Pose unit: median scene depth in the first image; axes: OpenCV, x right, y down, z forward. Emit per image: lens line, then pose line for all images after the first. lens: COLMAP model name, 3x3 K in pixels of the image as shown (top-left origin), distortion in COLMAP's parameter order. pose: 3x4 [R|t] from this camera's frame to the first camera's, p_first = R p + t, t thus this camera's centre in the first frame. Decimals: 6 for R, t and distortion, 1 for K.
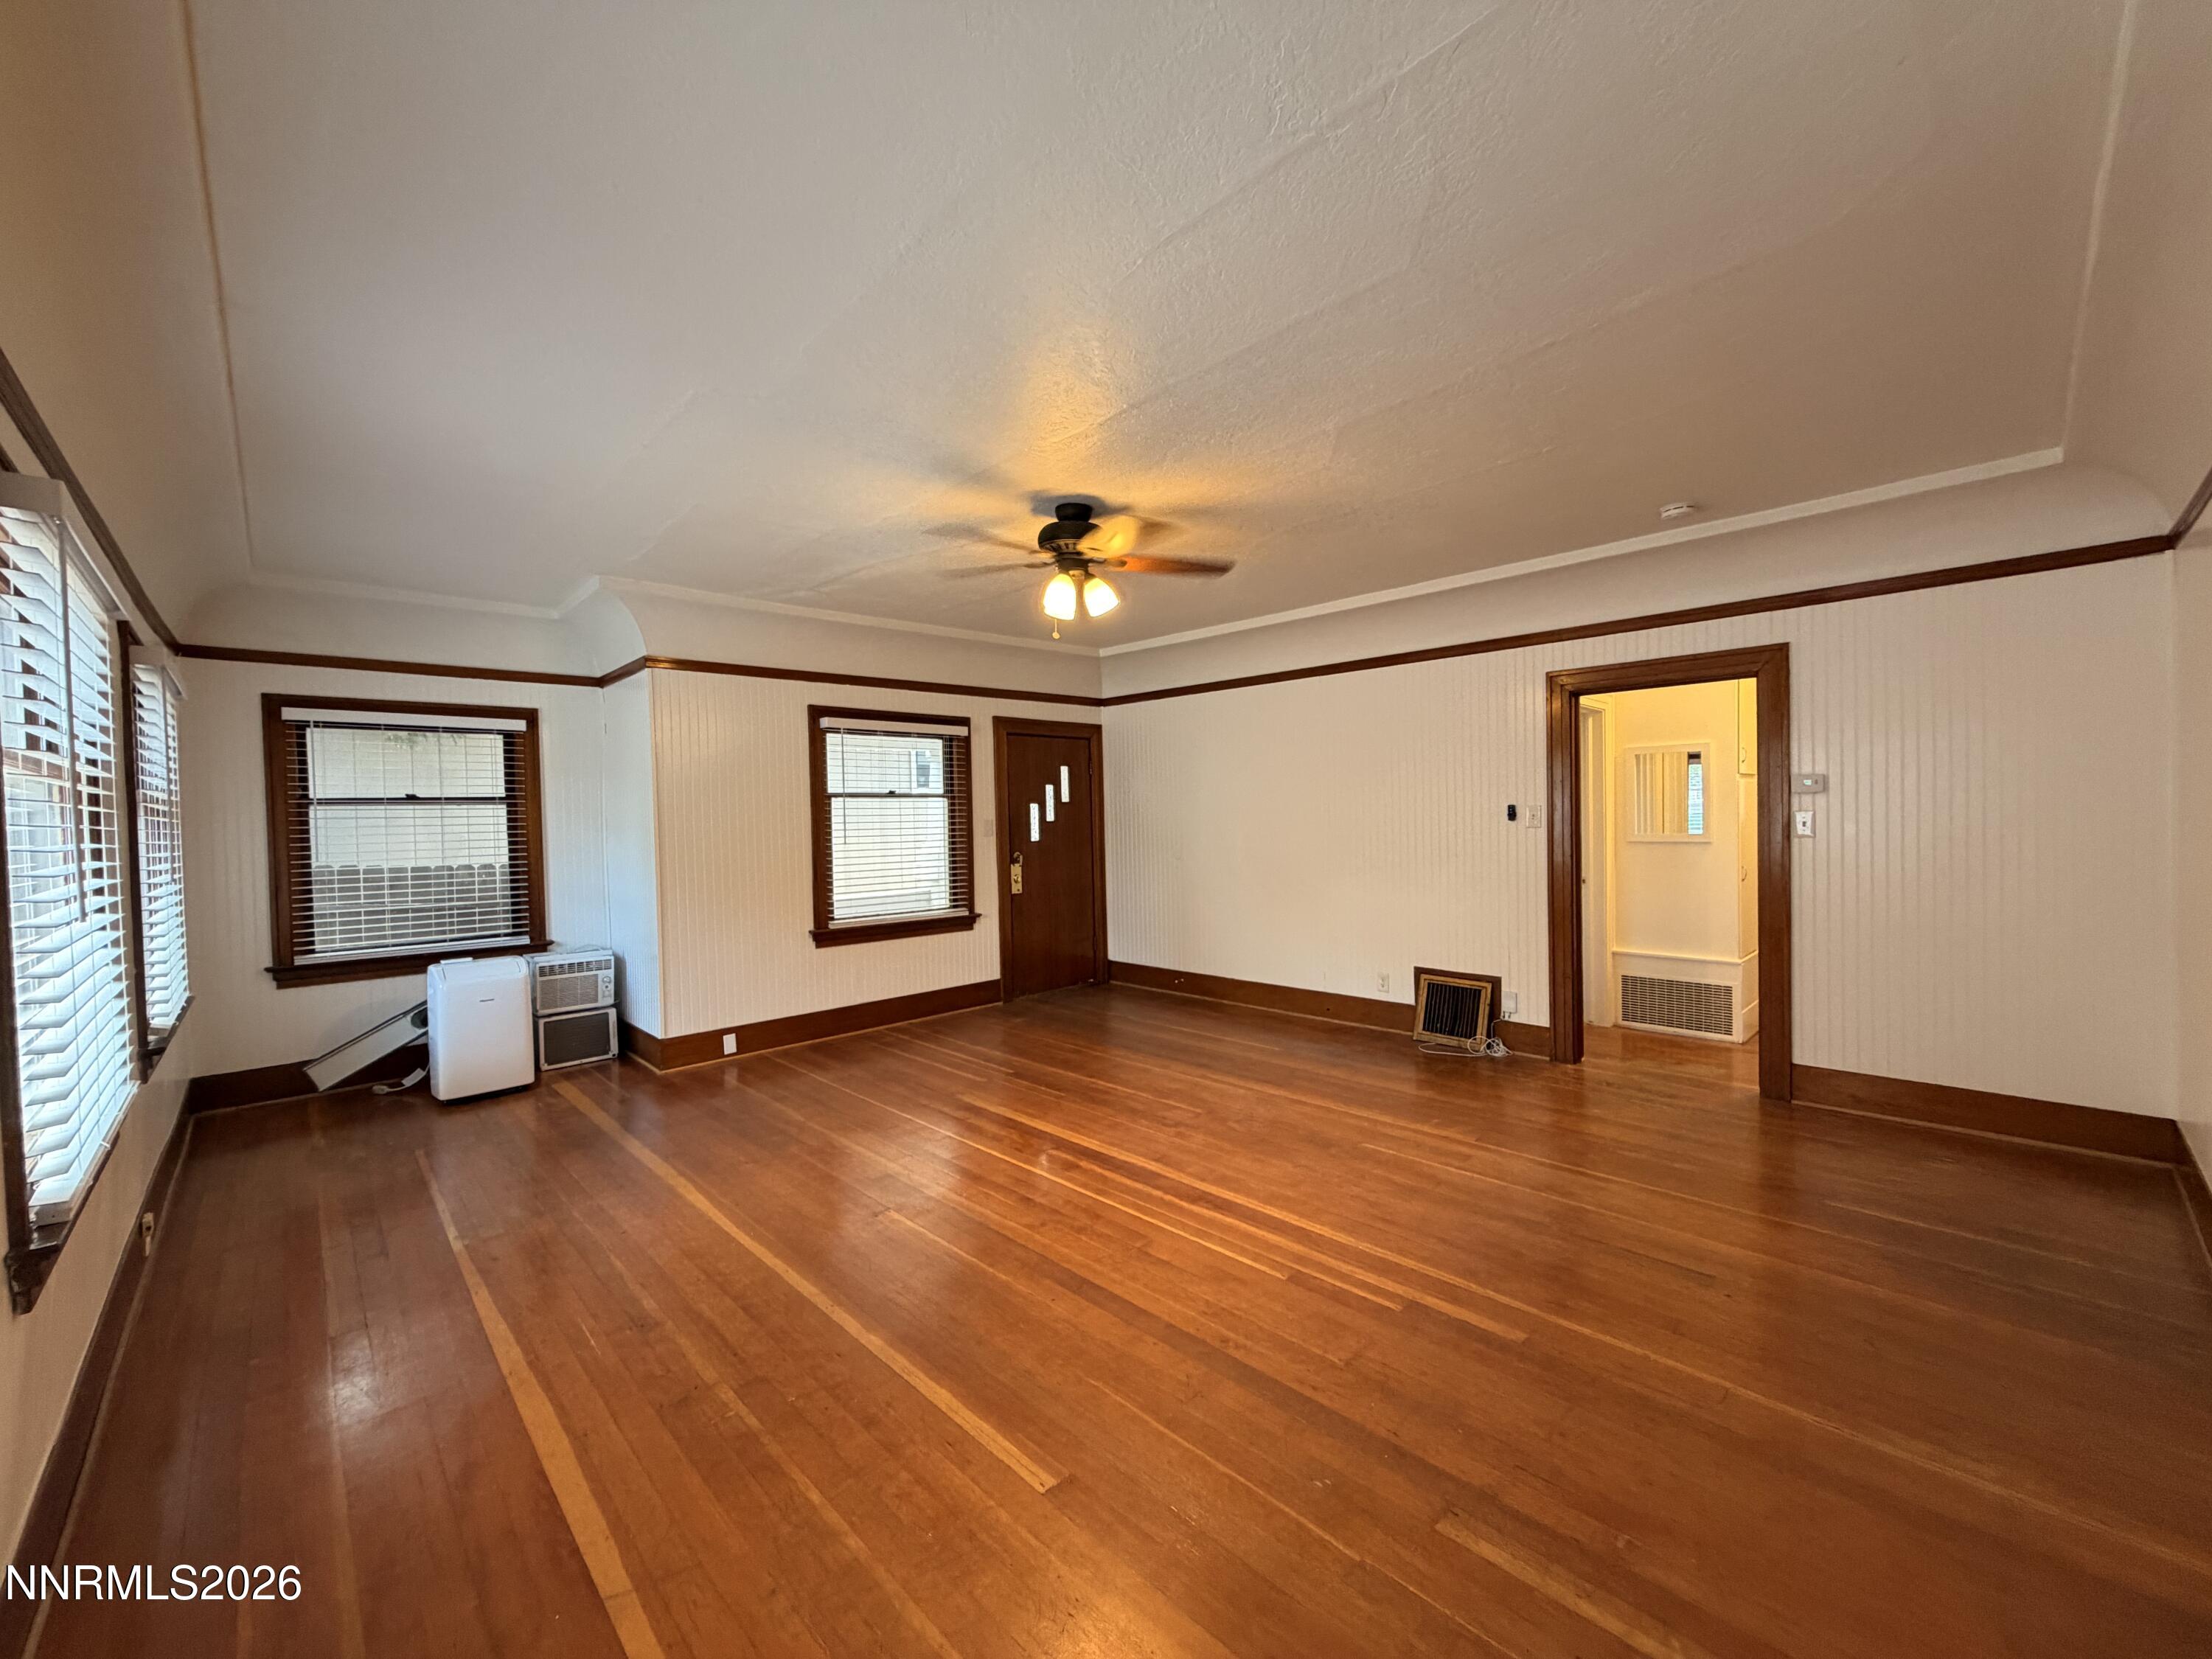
lens RADIAL K [[878.8, 0, 1098.2], [0, 878.8, 832.8], [0, 0, 1]] dist [0.000197, 0.000052]
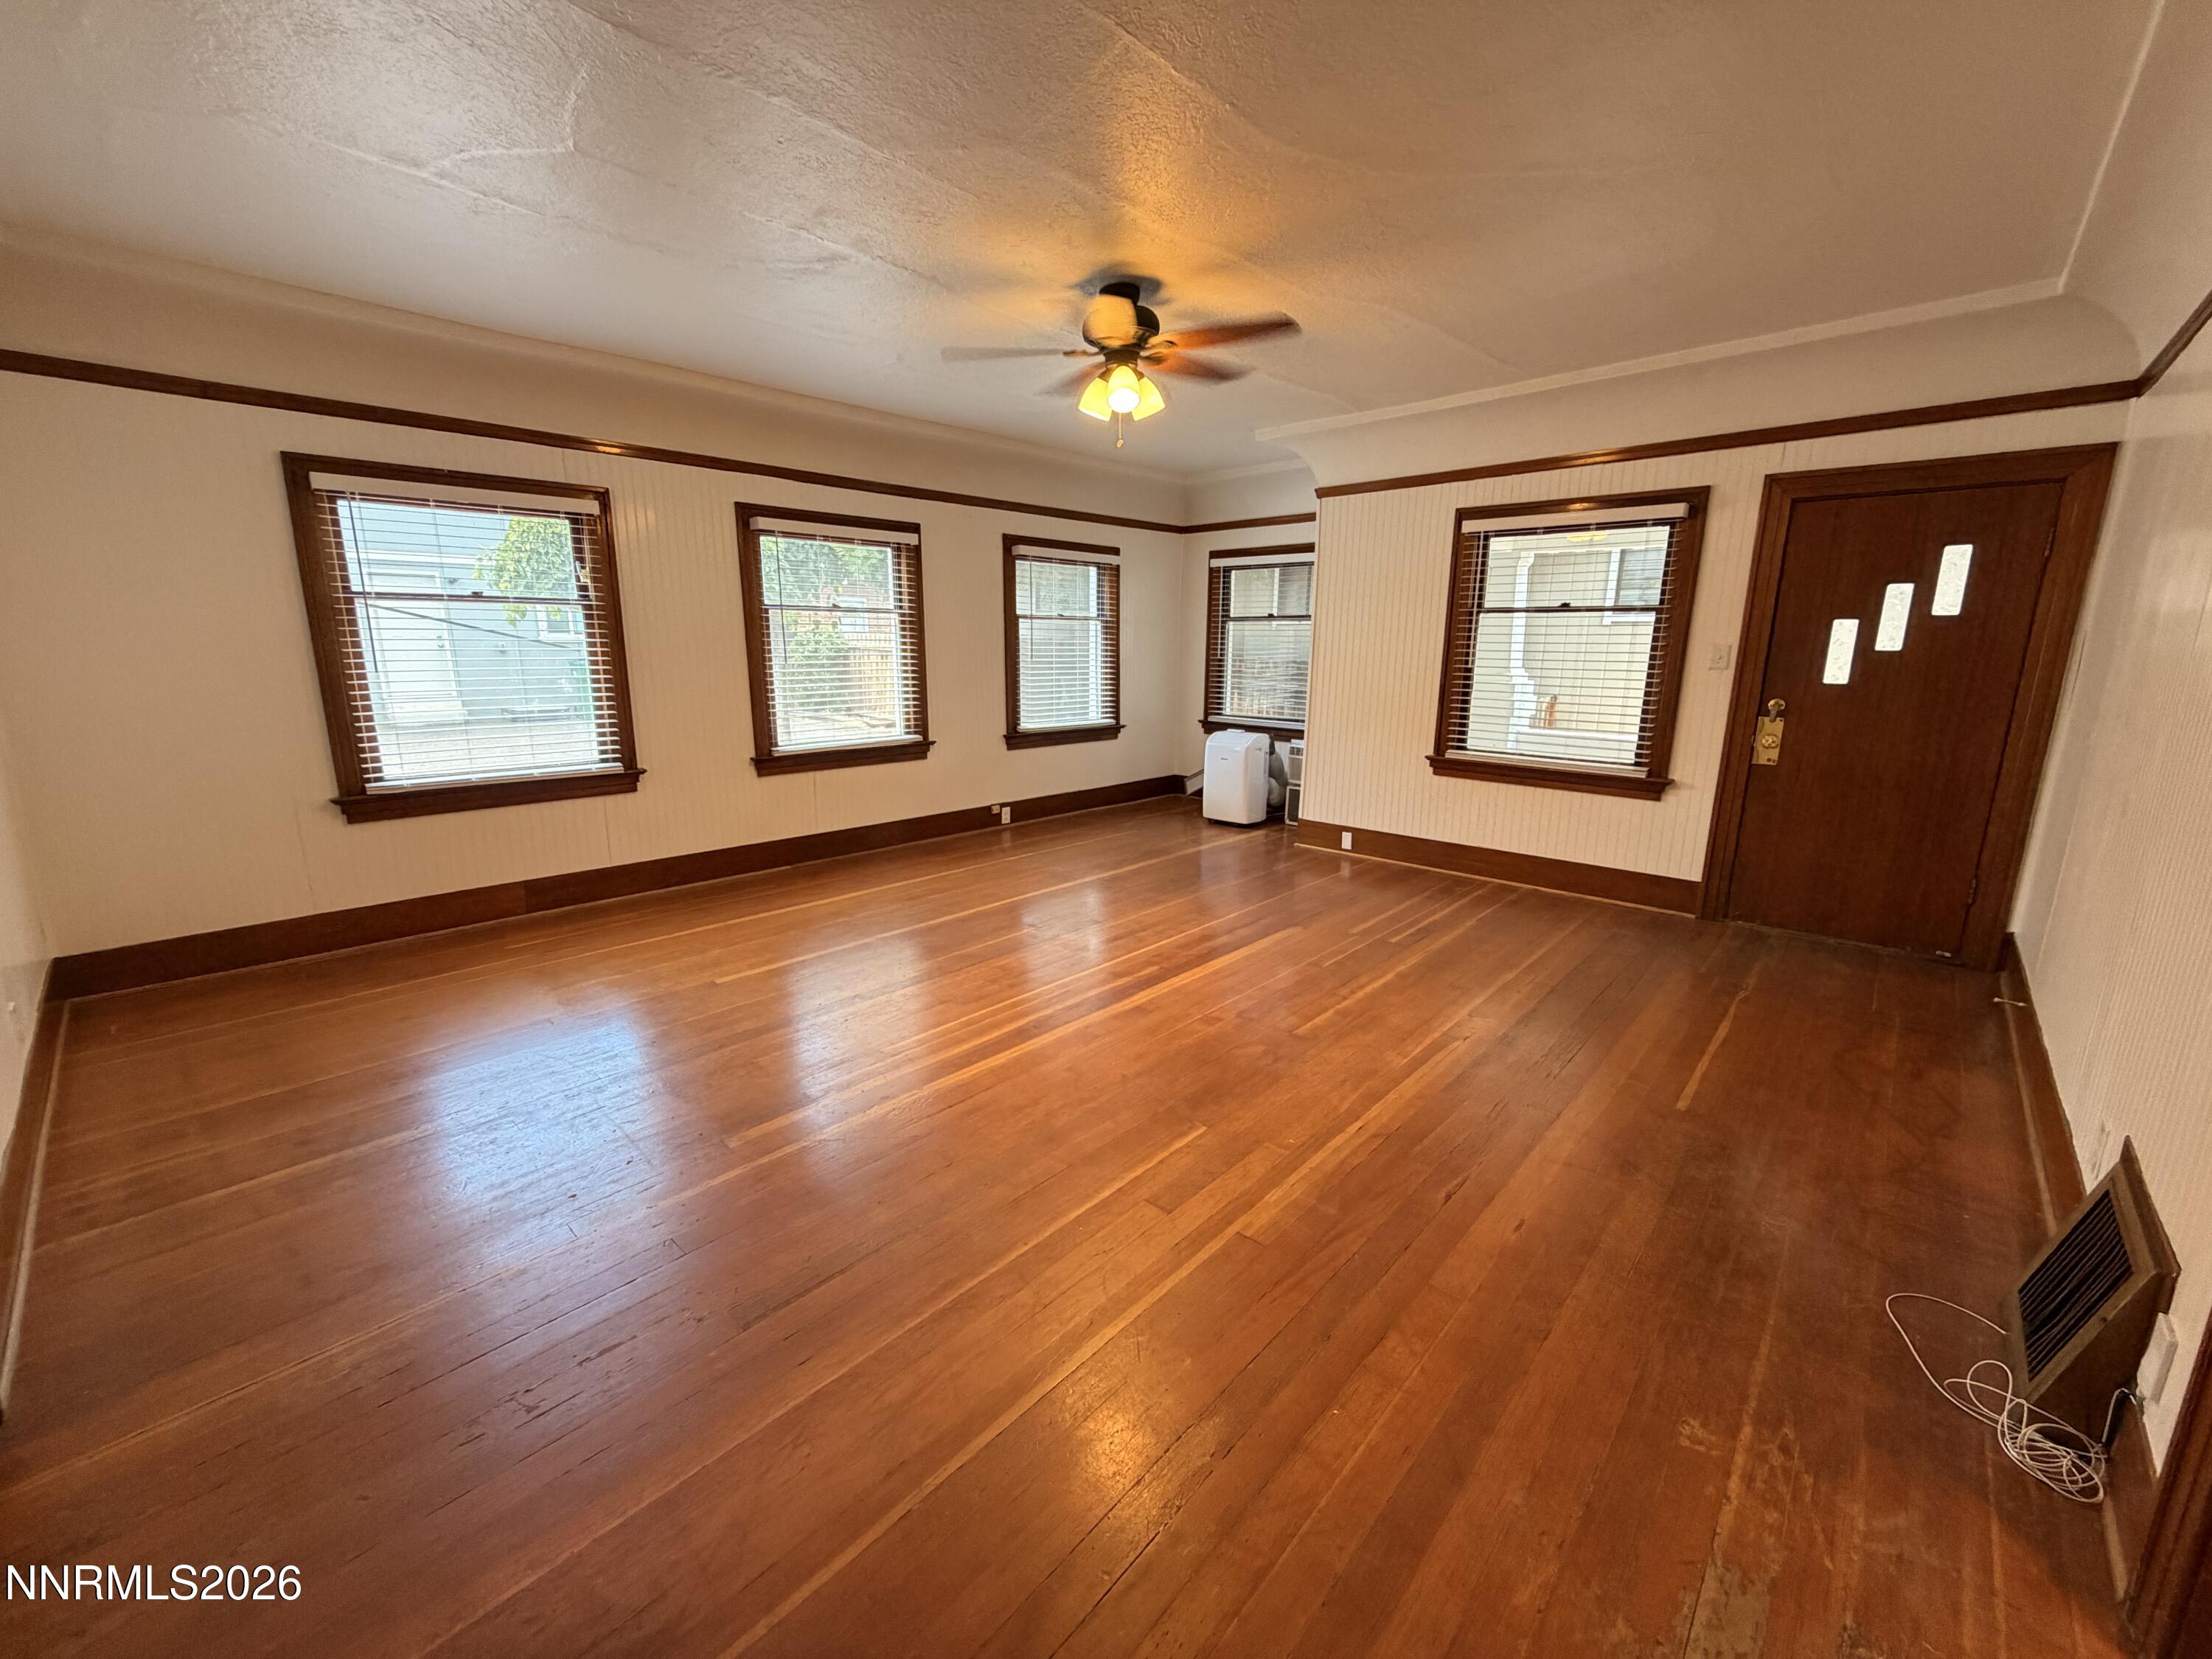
lens RADIAL K [[879.7, 0, 1099.9], [0, 879.7, 831.8], [0, 0, 1]] dist [-0.002407, -0.000320]
pose [[0.056425, 0.234416, -0.970497, 0.717364], [-0.027996, 0.972035, 0.233160, -0.026071], [0.998014, 0.014014, 0.061410, 0.680457]]
